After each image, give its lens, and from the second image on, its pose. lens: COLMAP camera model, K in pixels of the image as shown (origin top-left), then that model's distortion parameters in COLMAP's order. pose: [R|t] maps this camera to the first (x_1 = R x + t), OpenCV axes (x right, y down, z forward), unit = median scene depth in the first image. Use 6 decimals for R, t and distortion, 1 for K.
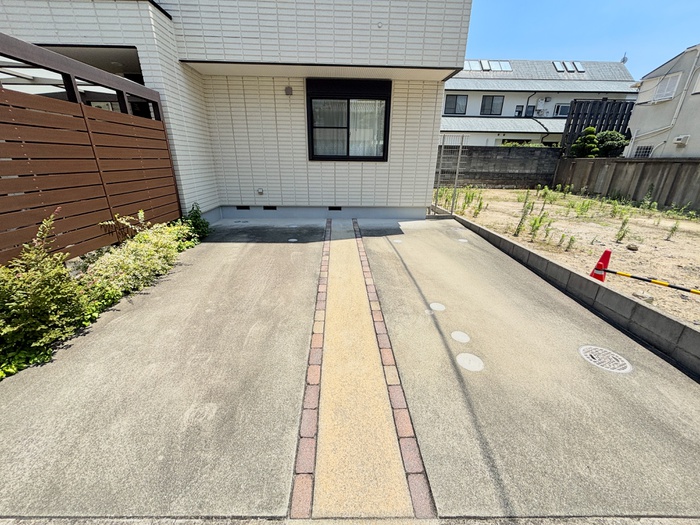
lens RADIAL K [[288.3, 0, 350.0], [0, 288.3, 262.5], [0, 0, 1]] dist [-0.000872, 0.000055]
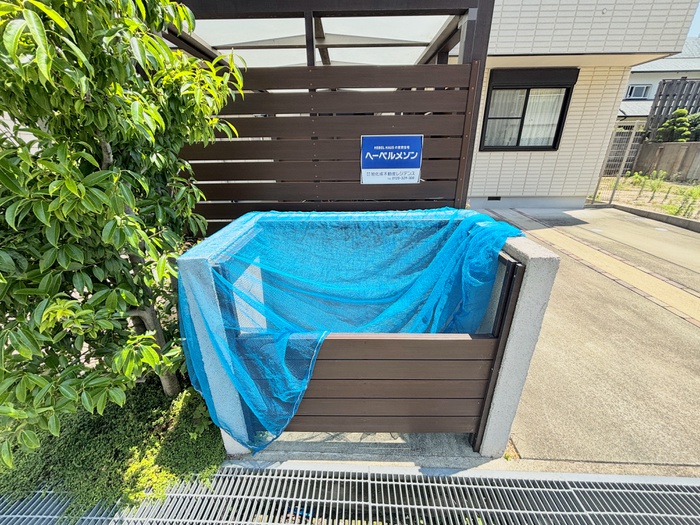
lens RADIAL K [[281.2, 0, 350.0], [0, 281.2, 262.5], [0, 0, 1]] dist [-0.000489, -0.000264]
pose [[0.997750, 0.004291, -0.066905, -0.528753], [-0.001693, 0.999244, 0.038830, 0.001601], [0.067021, -0.038630, 0.997003, -0.040310]]
